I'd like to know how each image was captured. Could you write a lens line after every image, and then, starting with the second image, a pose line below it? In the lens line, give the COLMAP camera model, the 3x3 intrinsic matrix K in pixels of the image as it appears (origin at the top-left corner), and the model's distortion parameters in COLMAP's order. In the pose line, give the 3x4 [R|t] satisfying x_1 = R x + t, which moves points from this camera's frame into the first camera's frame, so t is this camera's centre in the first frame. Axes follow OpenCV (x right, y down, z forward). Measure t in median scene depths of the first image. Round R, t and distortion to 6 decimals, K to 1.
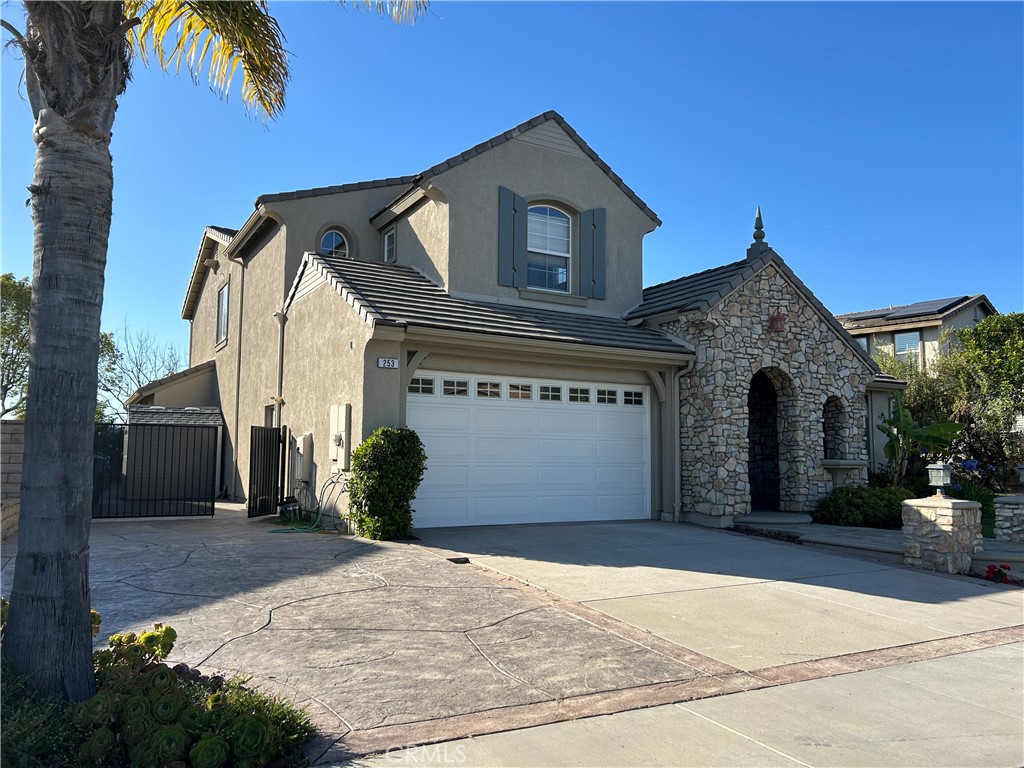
lens RADIAL K [[770.3, 0, 509.9], [0, 770.3, 392.5], [0, 0, 1]] dist [0.045892, -0.051519]
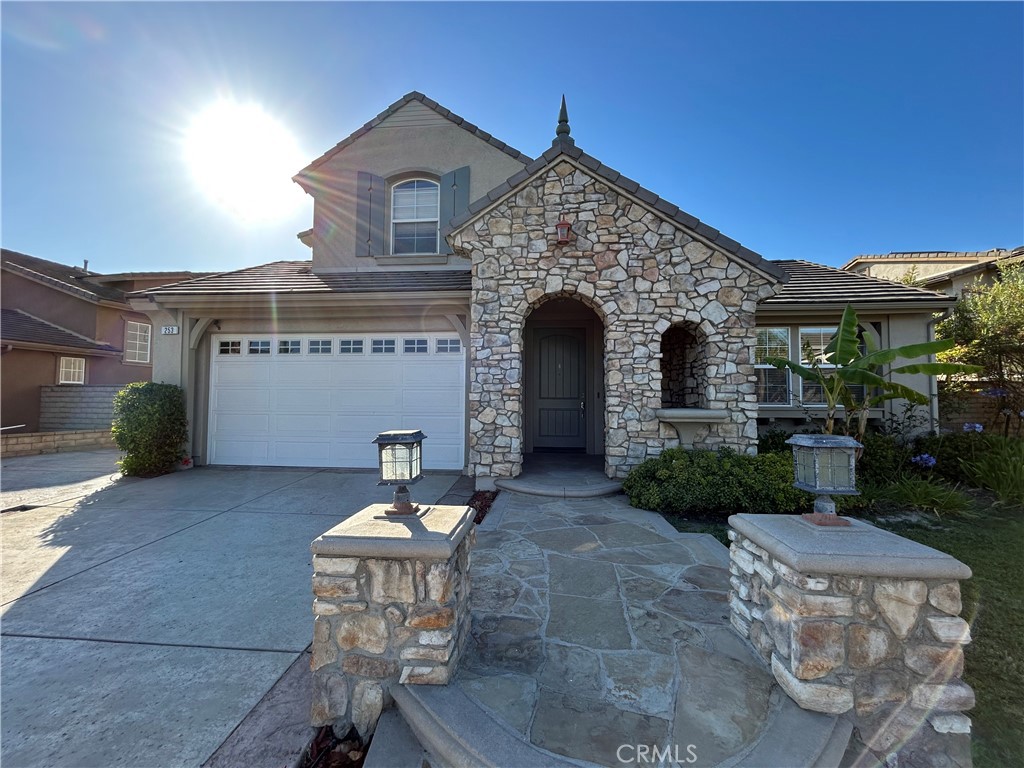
lens RADIAL K [[411.0, 0, 516.0], [0, 411.0, 385.4], [0, 0, 1]] dist [0.003306, -0.000444]
pose [[0.819503, -0.026736, -0.572452, 0.525127], [0.050320, 0.998410, 0.025407, 0.048151], [0.570862, -0.049627, 0.819545, 0.617157]]
